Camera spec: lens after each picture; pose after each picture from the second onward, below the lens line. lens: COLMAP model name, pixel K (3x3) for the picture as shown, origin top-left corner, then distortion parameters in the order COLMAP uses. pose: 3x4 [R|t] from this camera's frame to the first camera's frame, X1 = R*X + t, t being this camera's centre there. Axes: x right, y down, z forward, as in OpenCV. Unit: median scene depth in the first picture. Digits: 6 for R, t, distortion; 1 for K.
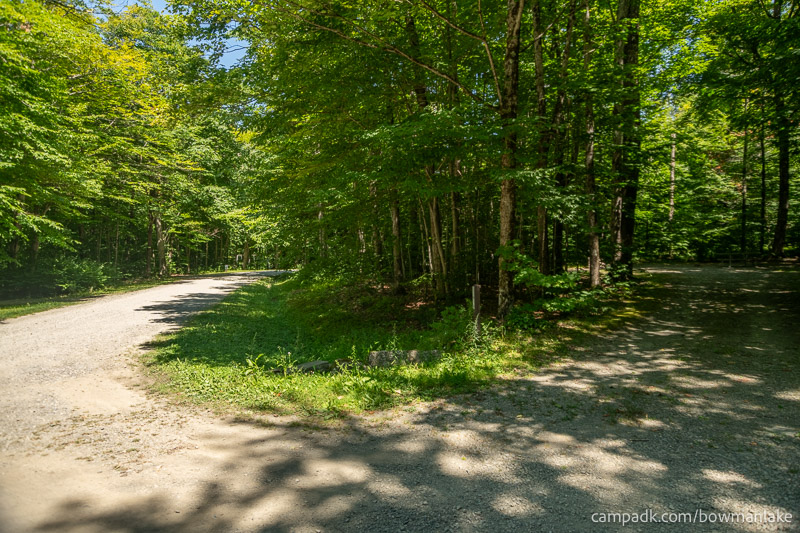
lens RADIAL K [[532.9, 0, 400.0], [0, 532.9, 266.5], [0, 0, 1]] dist [0.034314, 0.000621]
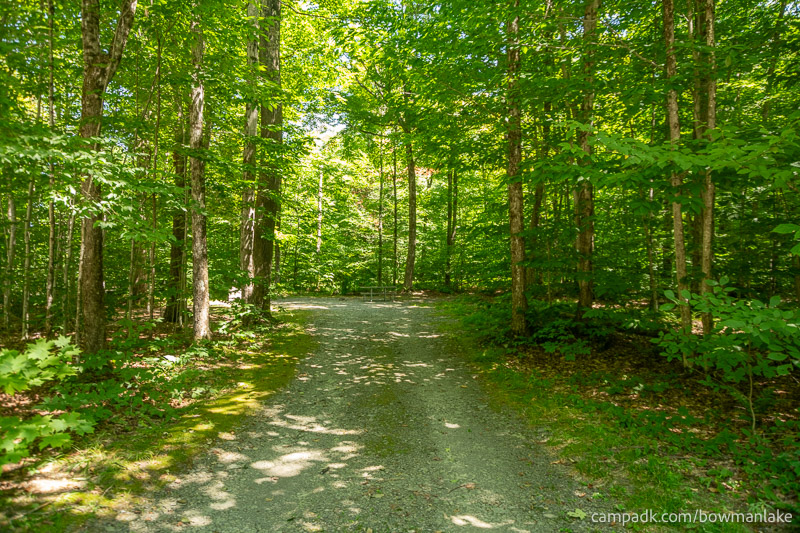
lens RADIAL K [[532.9, 0, 400.0], [0, 532.9, 266.5], [0, 0, 1]] dist [0.034314, 0.000621]
pose [[0.815757, 0.036889, 0.577218, 0.071403], [-0.005079, 0.998383, -0.056626, -0.005086], [-0.578373, 0.043262, 0.814624, 0.135290]]
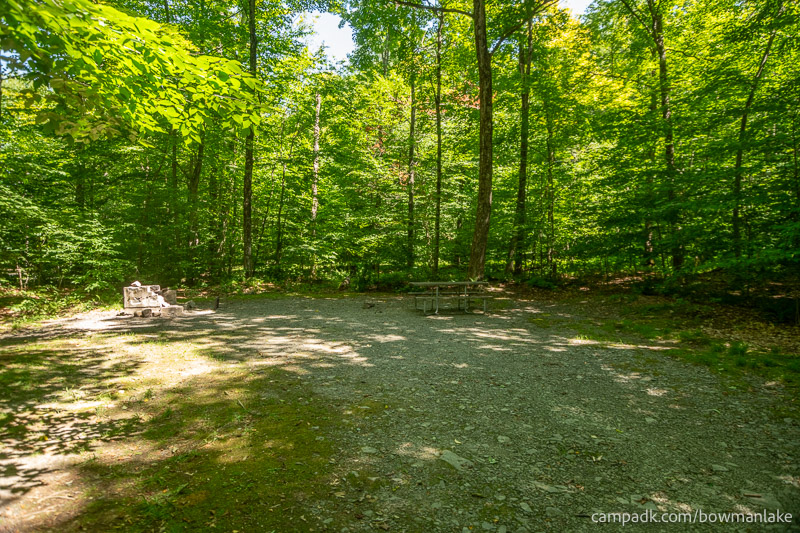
lens RADIAL K [[532.9, 0, 400.0], [0, 532.9, 266.5], [0, 0, 1]] dist [0.034314, 0.000621]
pose [[0.802941, 0.025516, 0.595512, 0.221114], [-0.016040, 0.999646, -0.021205, -0.017844], [-0.595842, 0.007475, 0.803067, 0.454261]]
